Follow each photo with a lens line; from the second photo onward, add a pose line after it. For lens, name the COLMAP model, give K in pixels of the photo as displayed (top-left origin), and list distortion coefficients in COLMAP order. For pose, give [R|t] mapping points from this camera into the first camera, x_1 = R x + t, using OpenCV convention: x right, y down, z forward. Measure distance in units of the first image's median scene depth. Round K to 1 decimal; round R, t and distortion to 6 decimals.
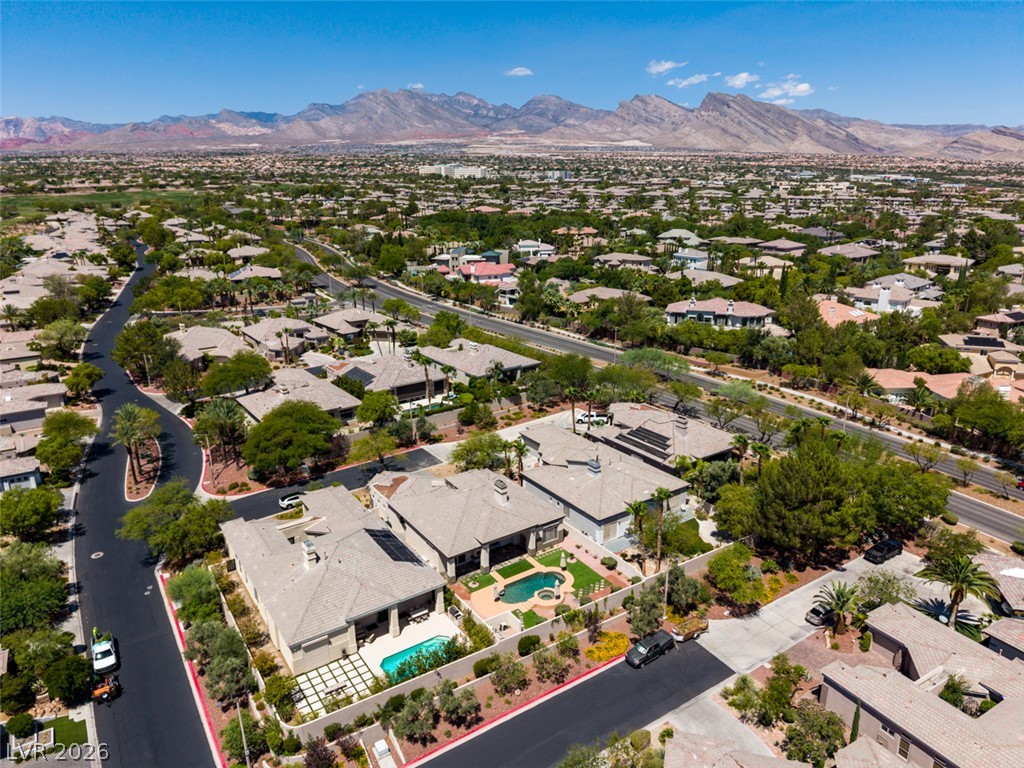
lens RADIAL K [[684.0, 0, 512.0], [0, 684.0, 384.0], [0, 0, 1]] dist [0.026935, -0.025897]
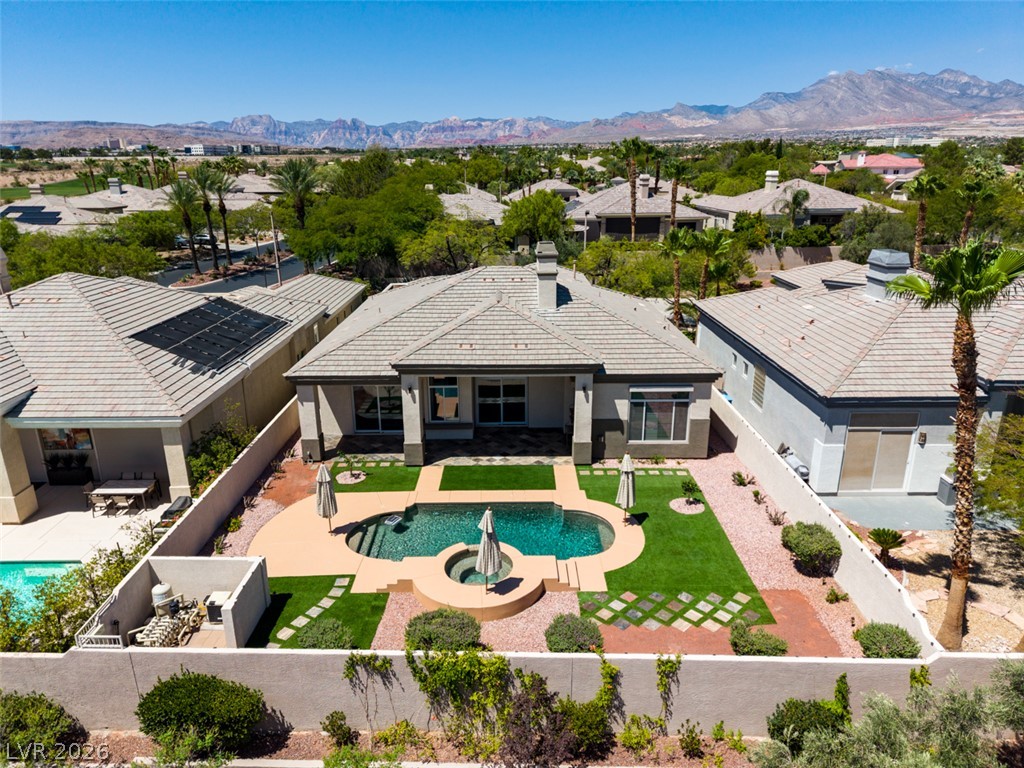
lens RADIAL K [[684.0, 0, 512.0], [0, 684.0, 384.0], [0, 0, 1]] dist [0.026935, -0.025897]
pose [[0.828843, 0.172766, -0.532139, 0.149549], [-0.167617, 0.984119, 0.058432, 0.175965], [0.533783, 0.040764, 0.844638, 0.621029]]
